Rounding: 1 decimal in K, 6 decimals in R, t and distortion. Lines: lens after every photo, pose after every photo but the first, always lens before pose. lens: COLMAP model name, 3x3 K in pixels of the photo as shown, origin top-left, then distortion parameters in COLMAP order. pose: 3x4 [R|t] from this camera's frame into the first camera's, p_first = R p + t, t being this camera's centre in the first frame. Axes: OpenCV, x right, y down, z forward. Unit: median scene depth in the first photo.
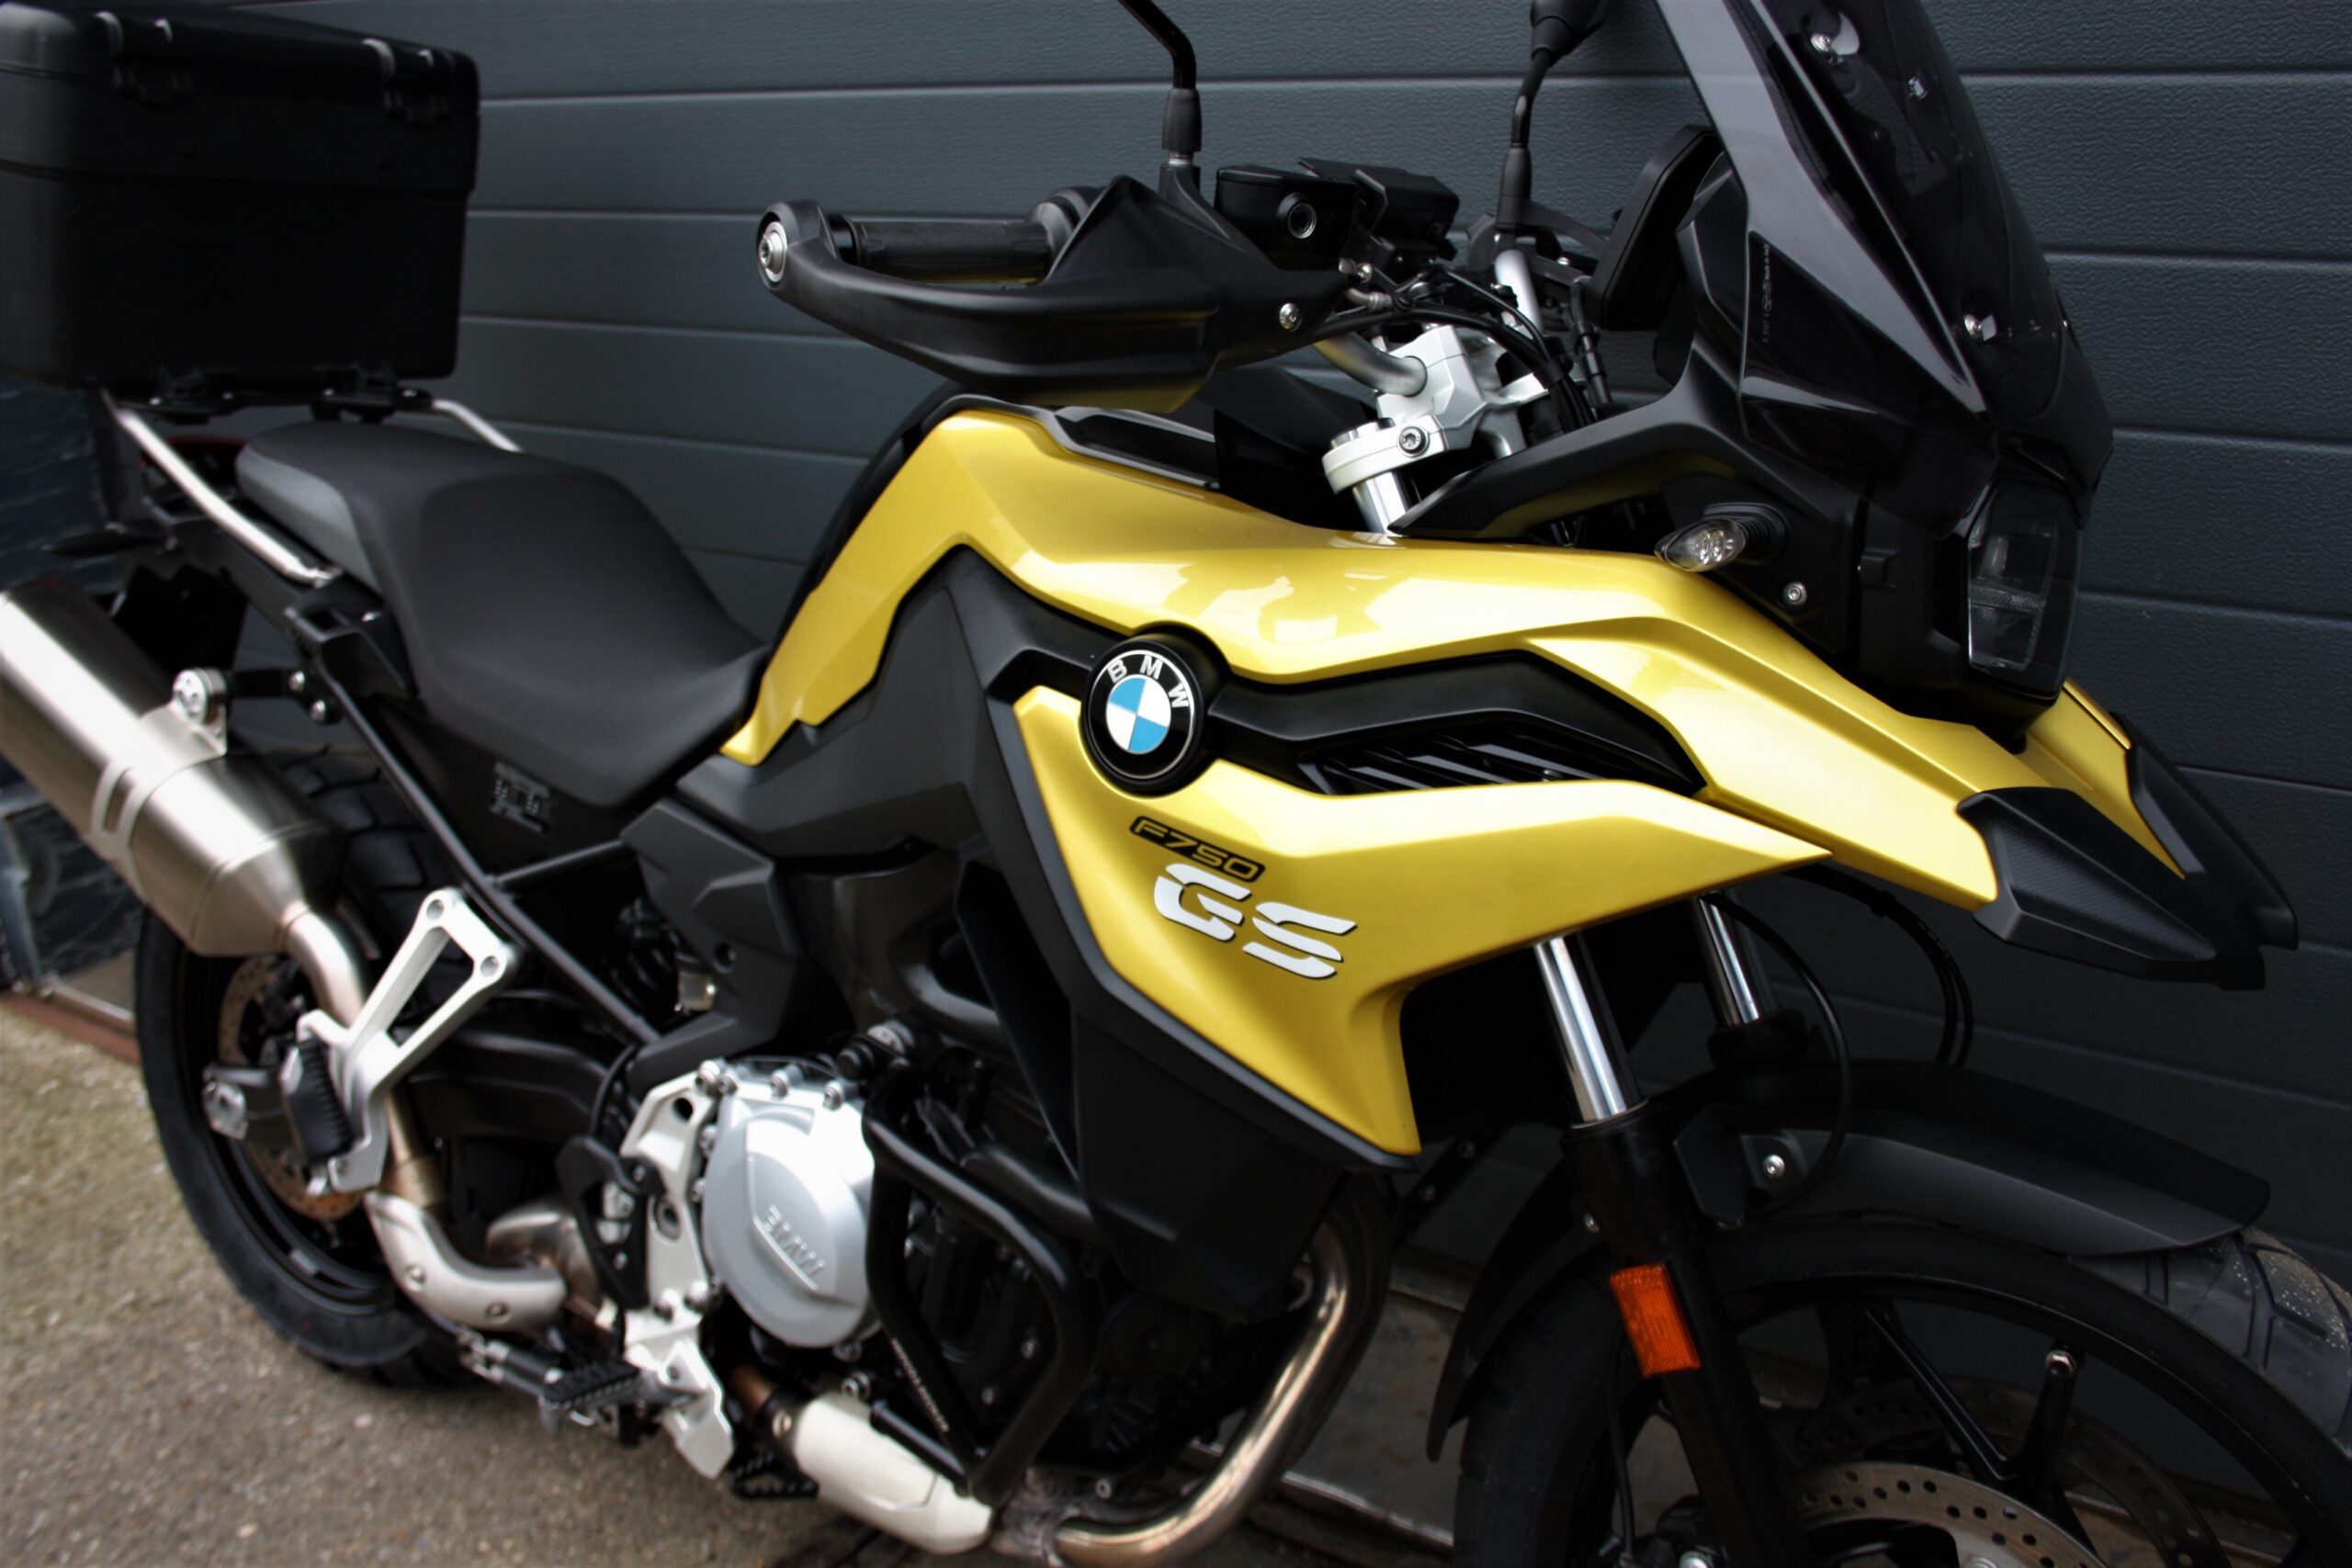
lens RADIAL K [[2262.1, 0, 1176.0], [0, 2262.1, 784.0], [0, 0, 1]] dist [-0.126955, 0.125499]
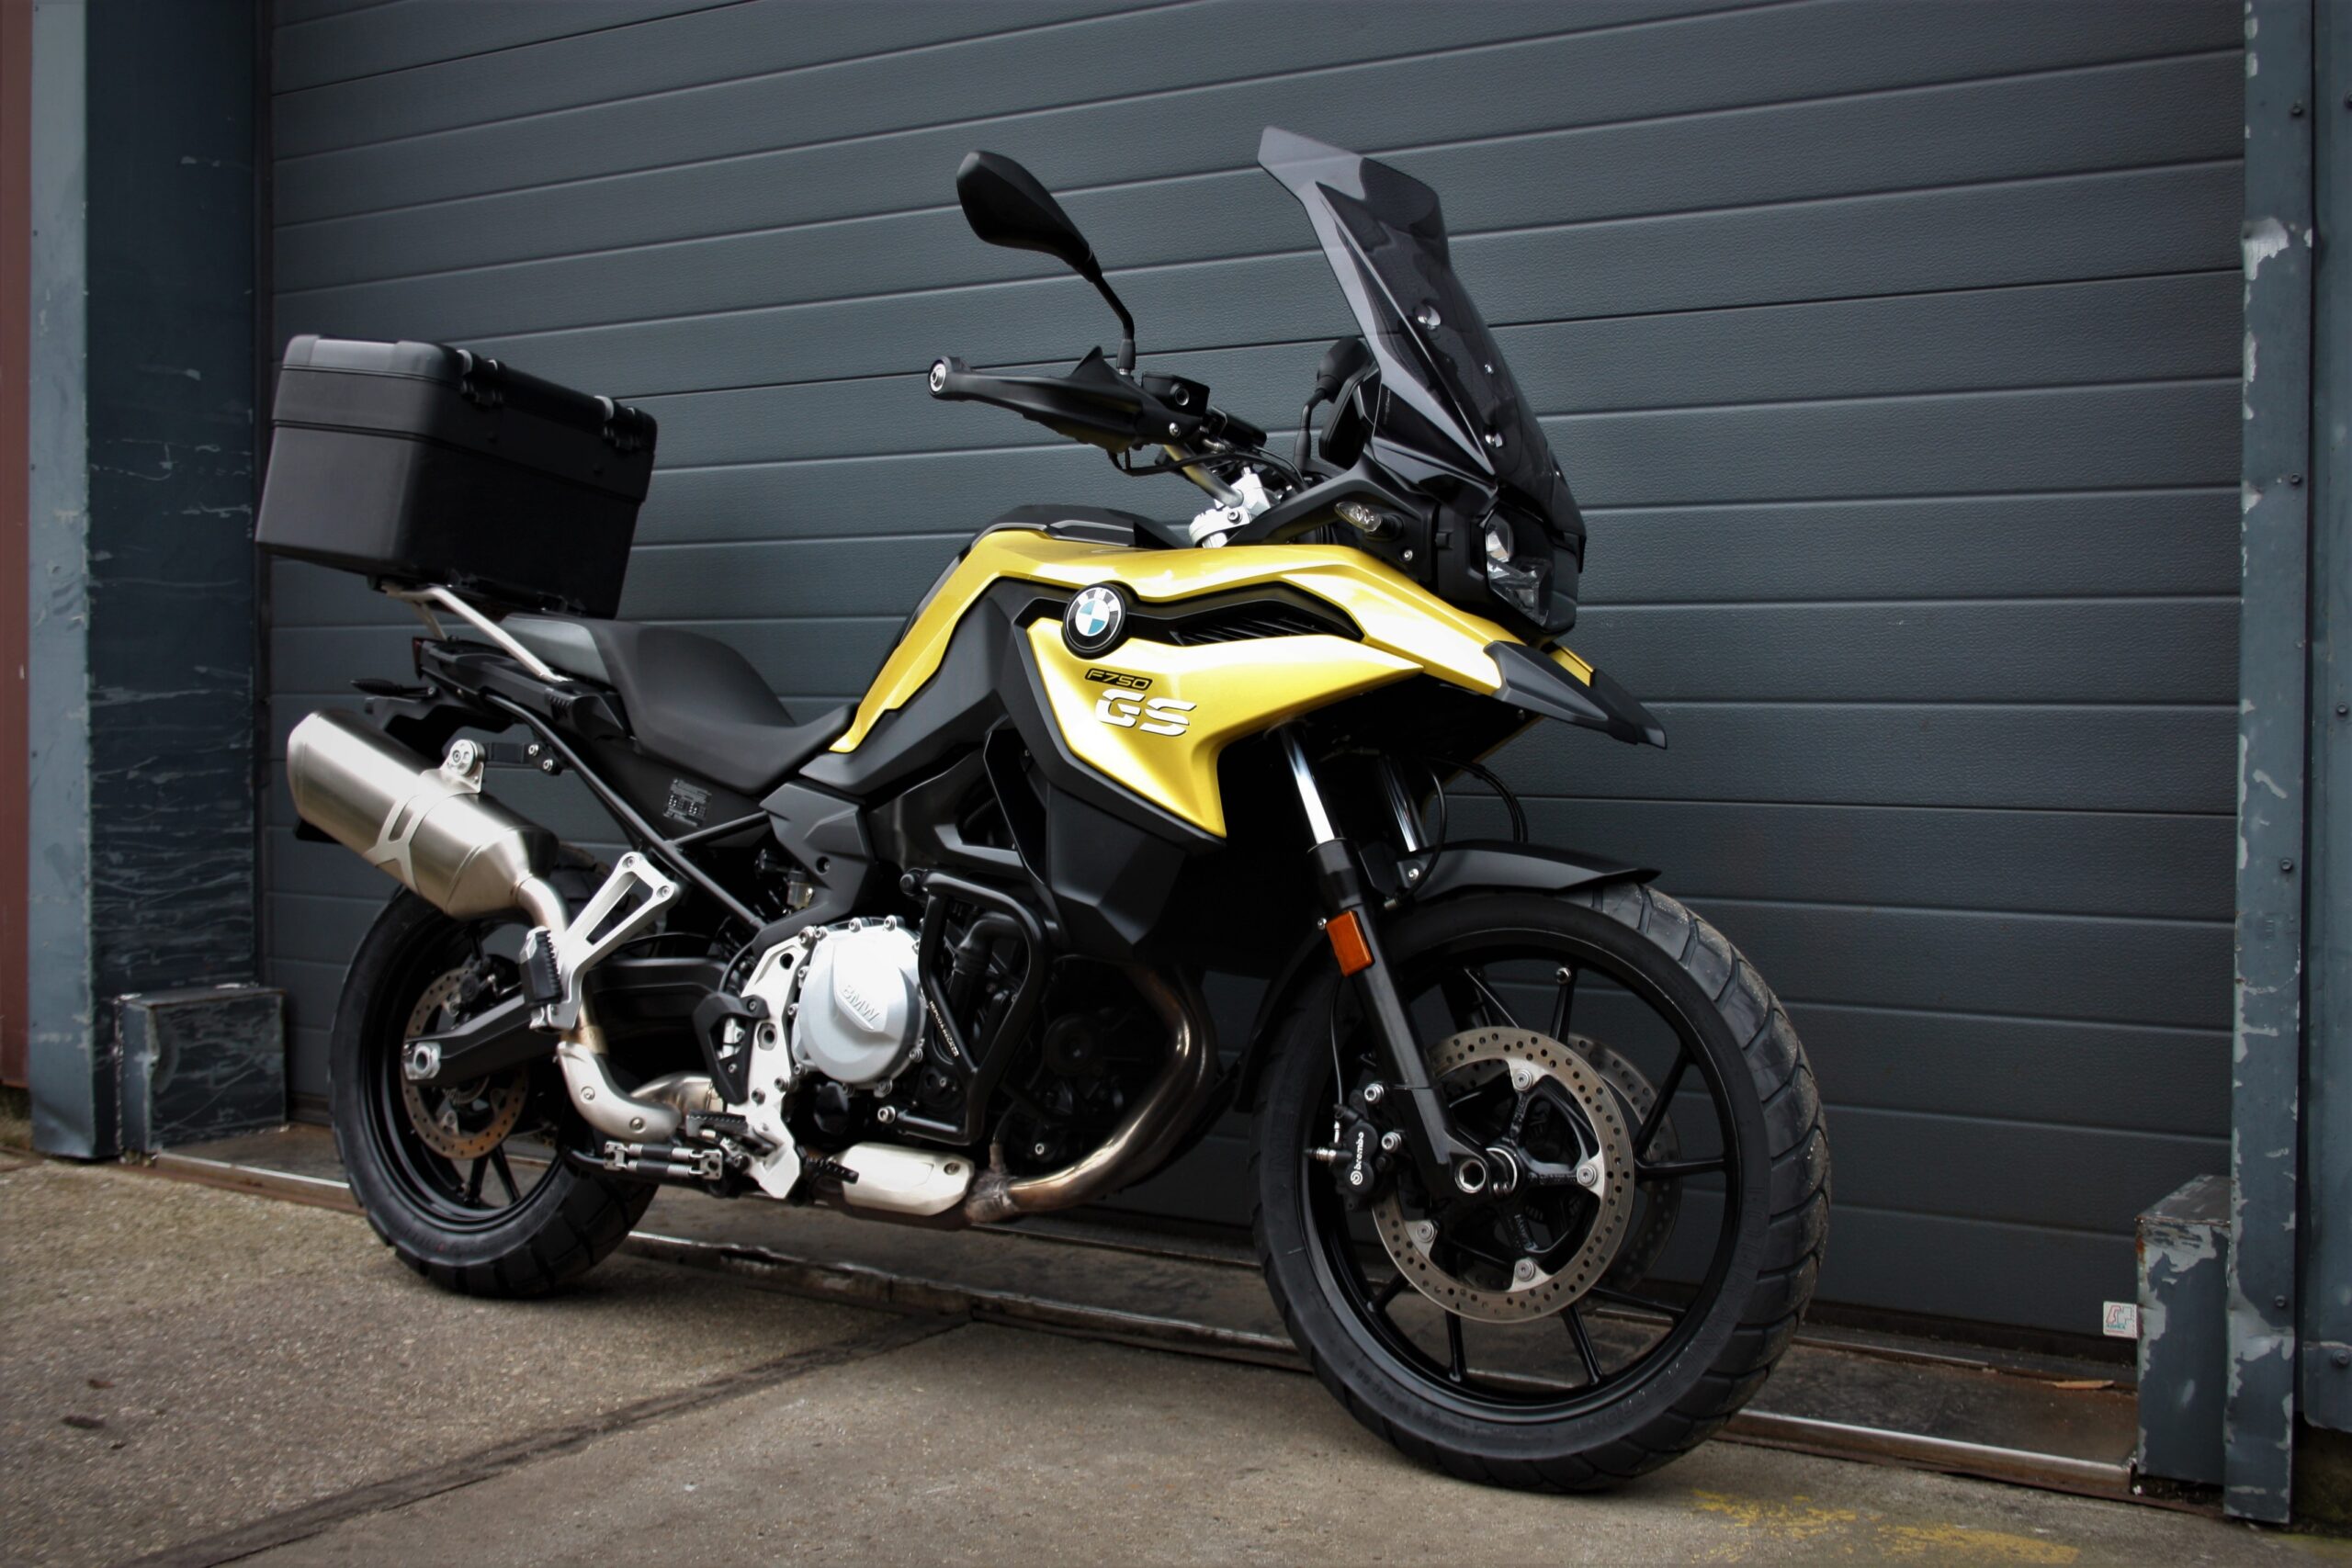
lens RADIAL K [[2541.3, 0, 1163.3], [0, 2541.3, 794.4], [0, 0, 1]] dist [-0.074566, 0.064584]
pose [[0.997988, 0.049965, 0.039031, -0.025022], [-0.035654, 0.951308, -0.306173, 0.597208], [-0.052429, 0.304165, 0.951176, -0.821906]]
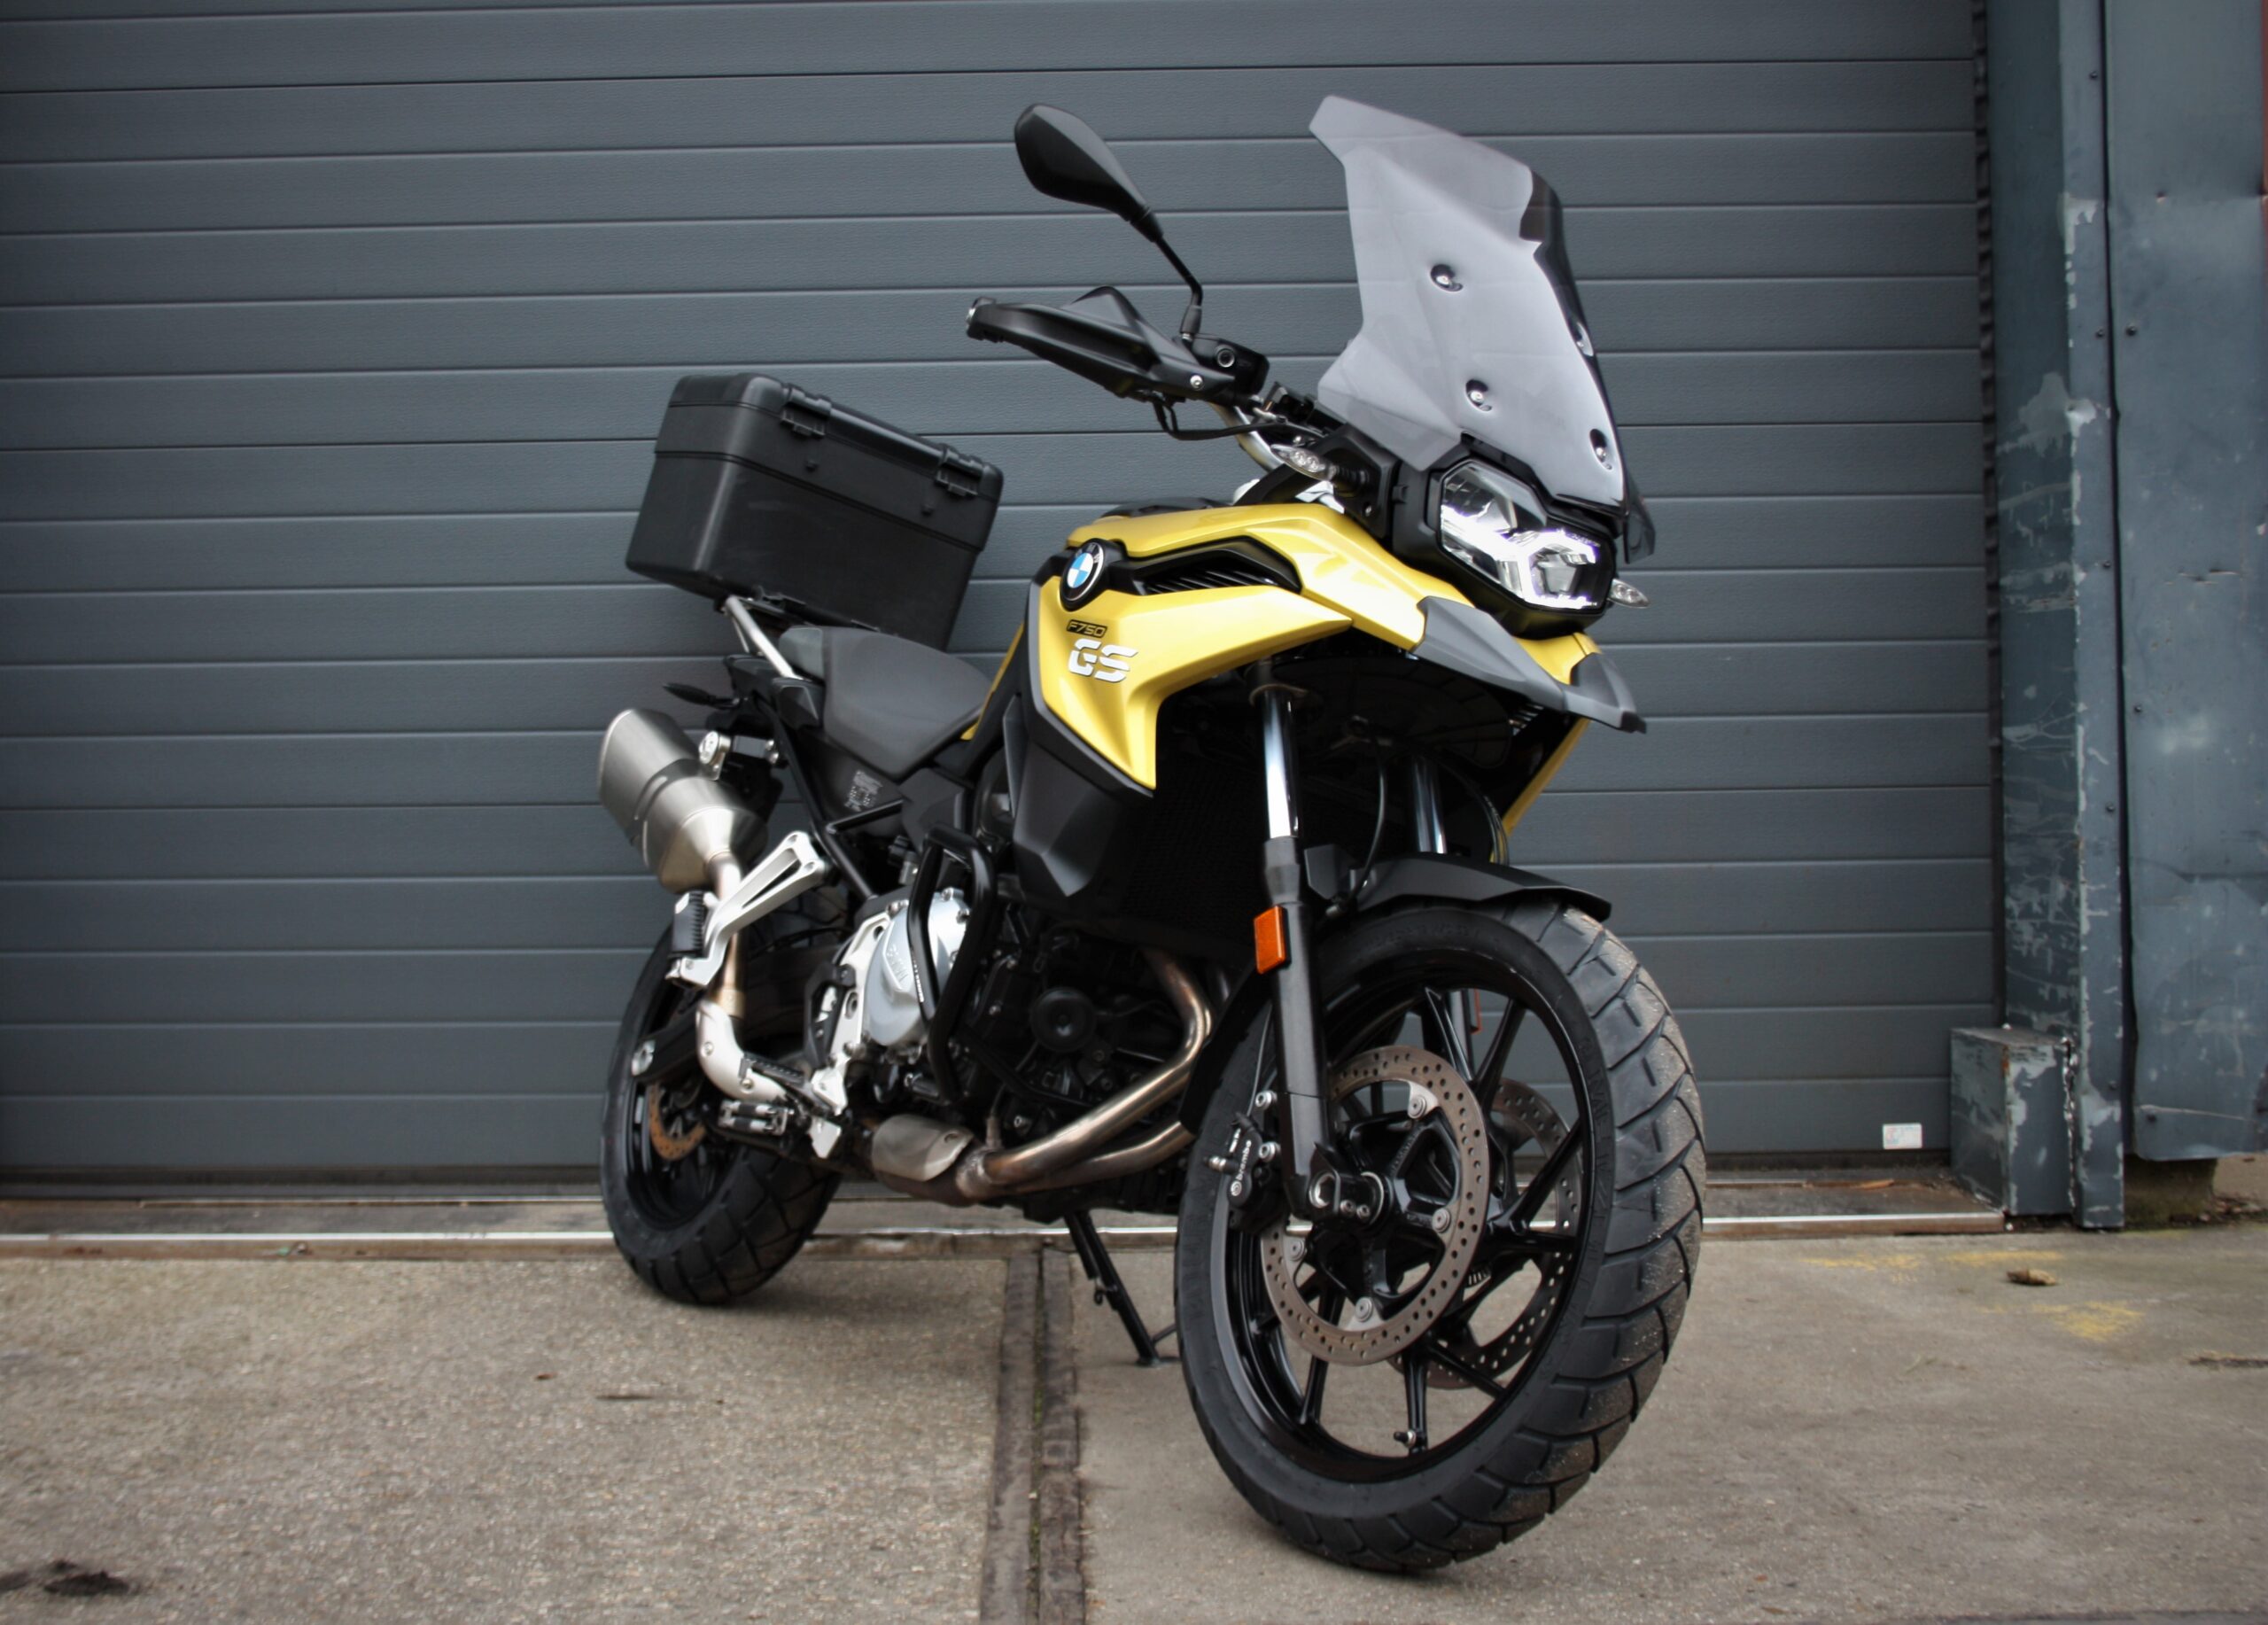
lens RADIAL K [[2746.4, 0, 977.8], [0, 2746.4, 805.7], [0, 0, 1]] dist [-0.076479, 0.029416]
pose [[0.832194, 0.029954, 0.553675, -1.386431], [0.164392, 0.940317, -0.297958, 0.721520], [-0.529555, 0.338979, 0.777602, -0.842509]]
